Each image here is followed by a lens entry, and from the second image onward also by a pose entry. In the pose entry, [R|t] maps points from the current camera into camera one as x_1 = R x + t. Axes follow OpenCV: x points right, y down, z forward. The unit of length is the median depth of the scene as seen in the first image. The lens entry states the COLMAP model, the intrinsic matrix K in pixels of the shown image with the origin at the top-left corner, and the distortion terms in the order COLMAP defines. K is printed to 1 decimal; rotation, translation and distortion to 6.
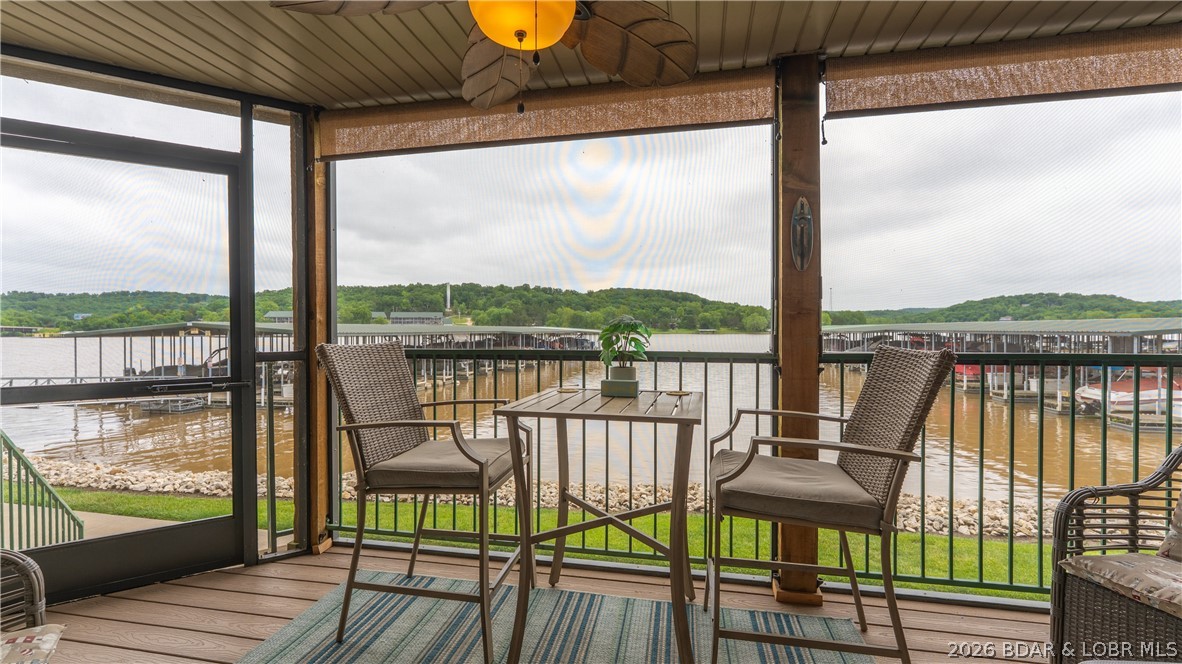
lens RADIAL K [[499.2, 0, 591.0], [0, 499.2, 332.0], [0, 0, 1]] dist [-0.000108, 0.000002]
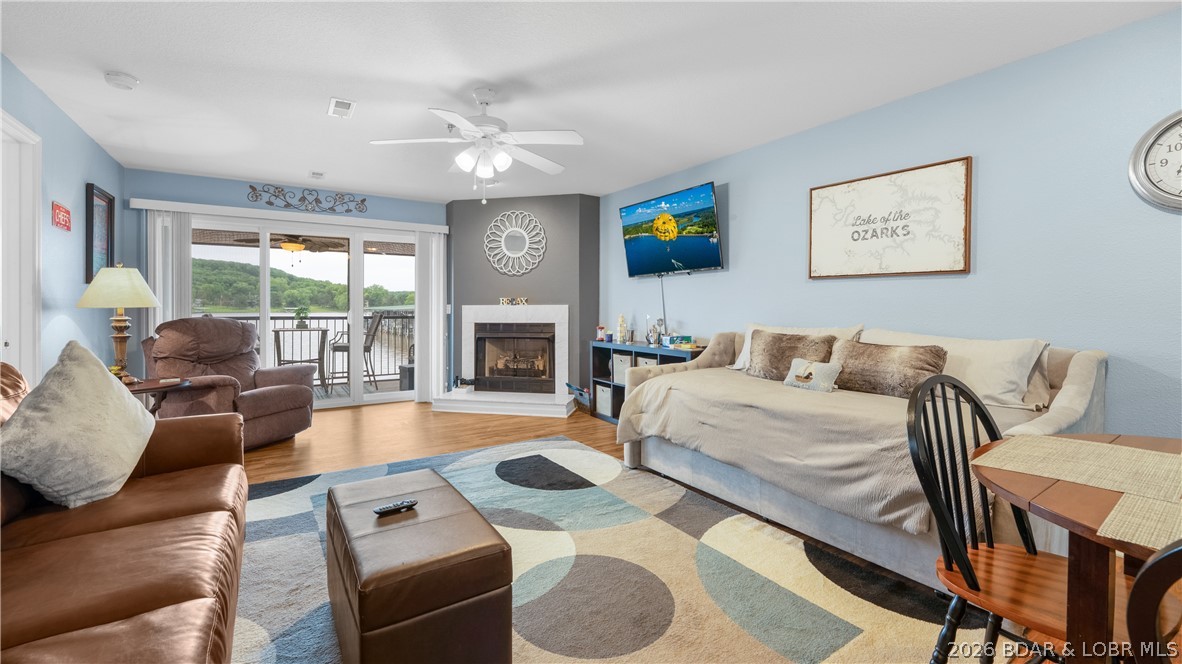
lens RADIAL K [[479.3, 0, 583.9], [0, 479.3, 309.8], [0, 0, 1]] dist [-0.009606, 0.000178]
pose [[0.713763, 0.003643, 0.700378, -0.790369], [-0.002644, 0.999993, -0.002507, -0.001271], [-0.700383, -0.000062, 0.713768, -2.517501]]
